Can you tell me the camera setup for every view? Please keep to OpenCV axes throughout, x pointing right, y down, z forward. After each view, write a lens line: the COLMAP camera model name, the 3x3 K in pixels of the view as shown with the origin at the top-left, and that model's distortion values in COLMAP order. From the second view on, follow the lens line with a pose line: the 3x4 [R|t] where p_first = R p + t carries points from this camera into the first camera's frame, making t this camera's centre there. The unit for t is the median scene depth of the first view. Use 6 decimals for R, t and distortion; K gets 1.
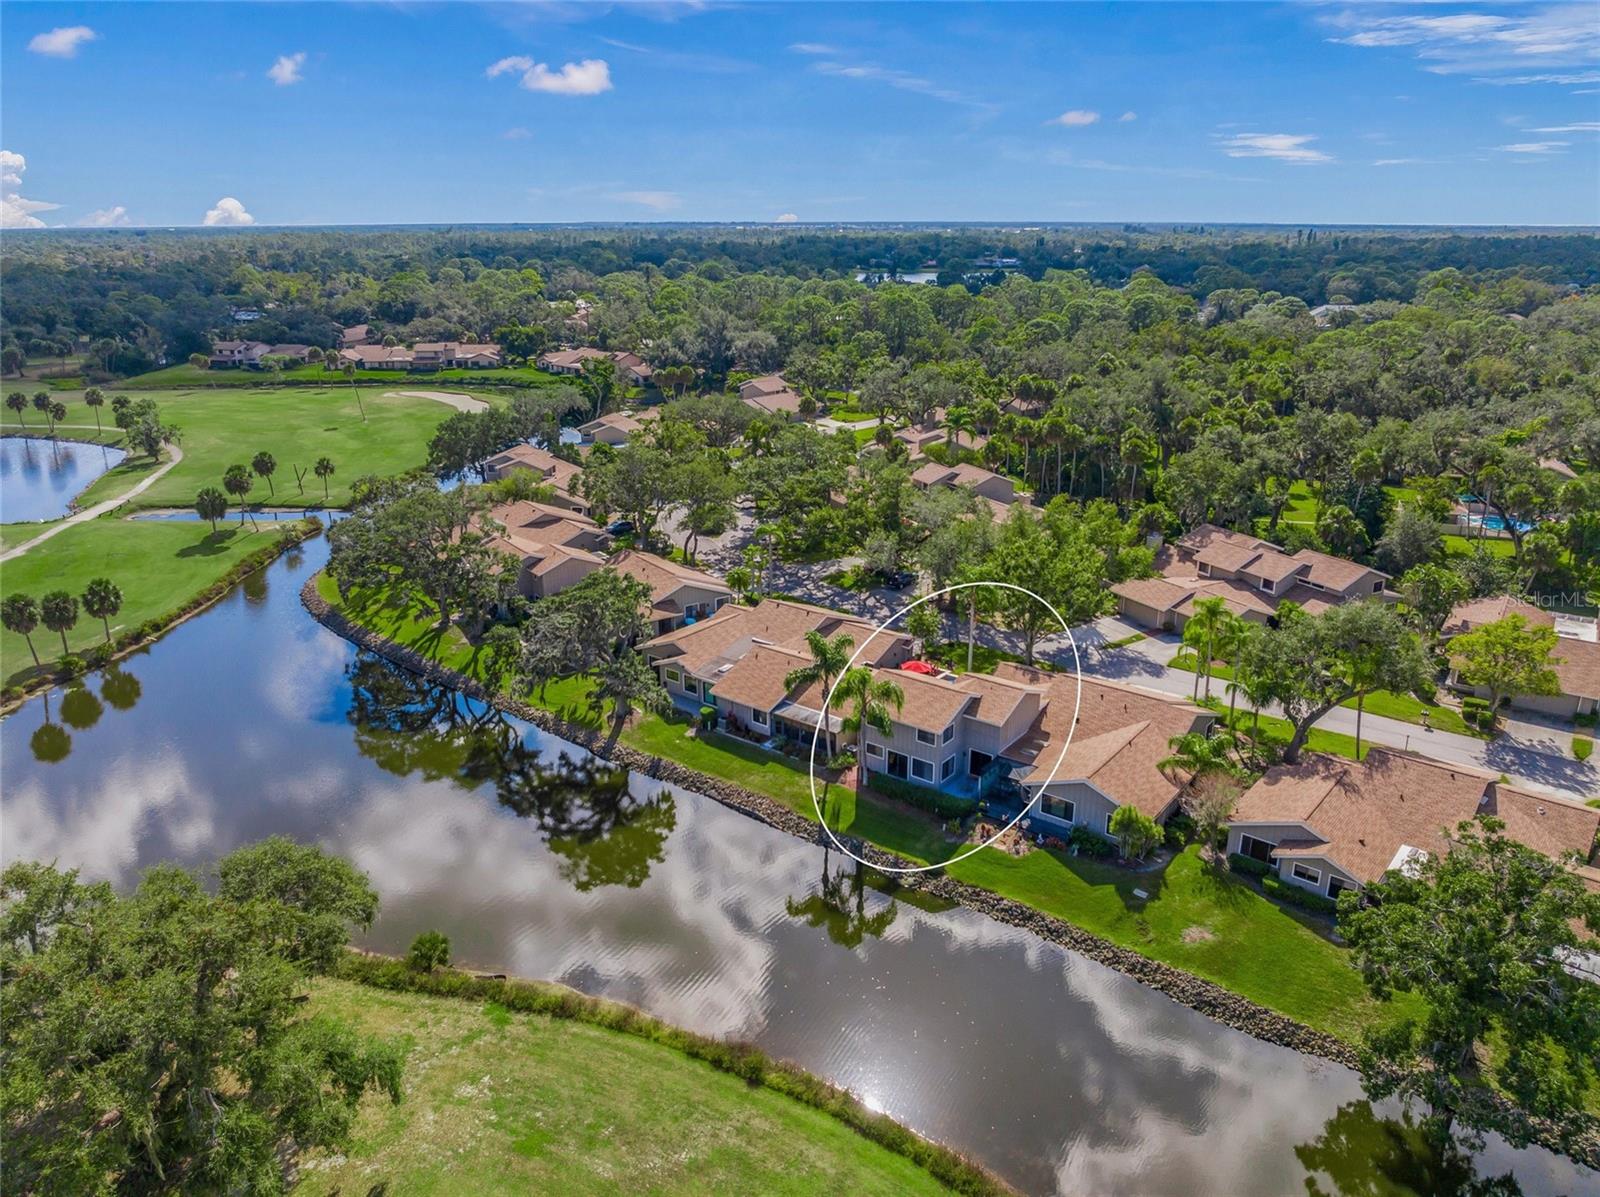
lens RADIAL K [[1086.2, 0, 800.0], [0, 1086.2, 598.5], [0, 0, 1]] dist [-0.027124, -0.003348]
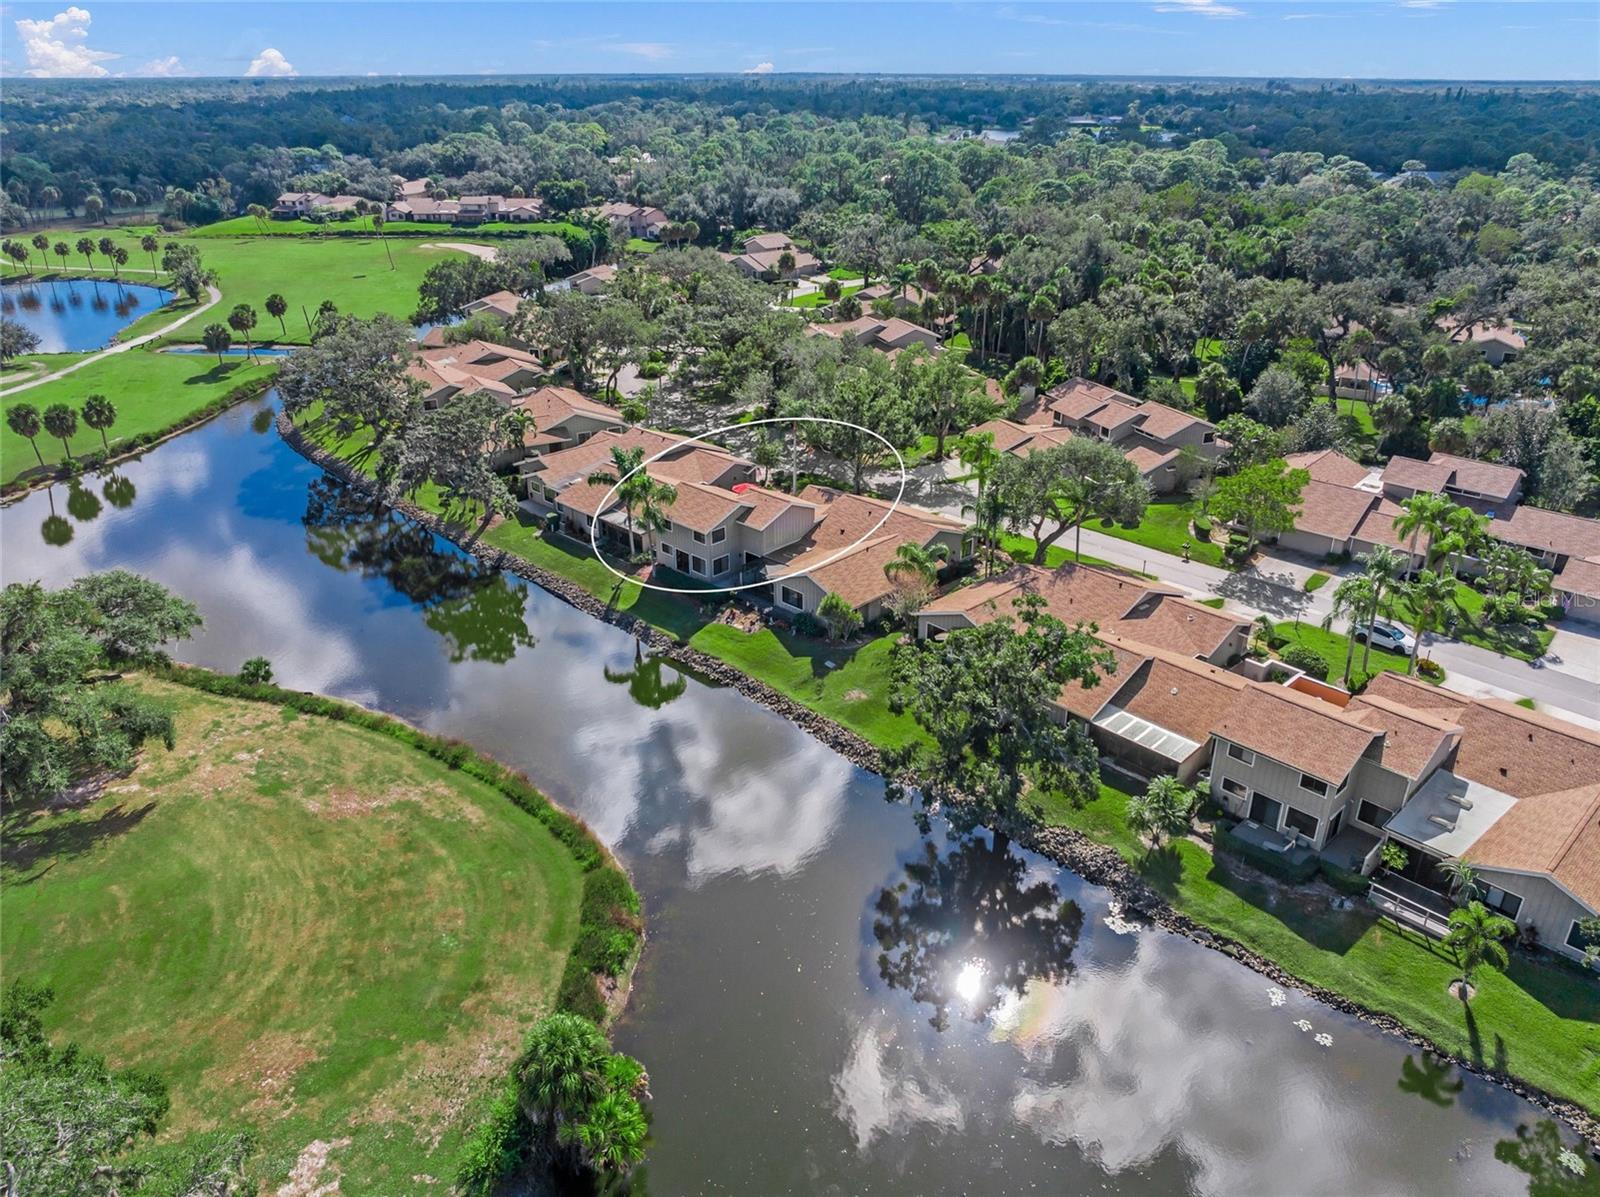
lens RADIAL K [[1086.2, 0, 800.0], [0, 1086.2, 598.5], [0, 0, 1]] dist [-0.027124, -0.003348]
pose [[0.994654, 0.047869, -0.091496, 0.232599], [-0.036733, 0.992125, 0.119745, 0.033188], [0.096507, -0.115744, 0.988580, -0.115959]]
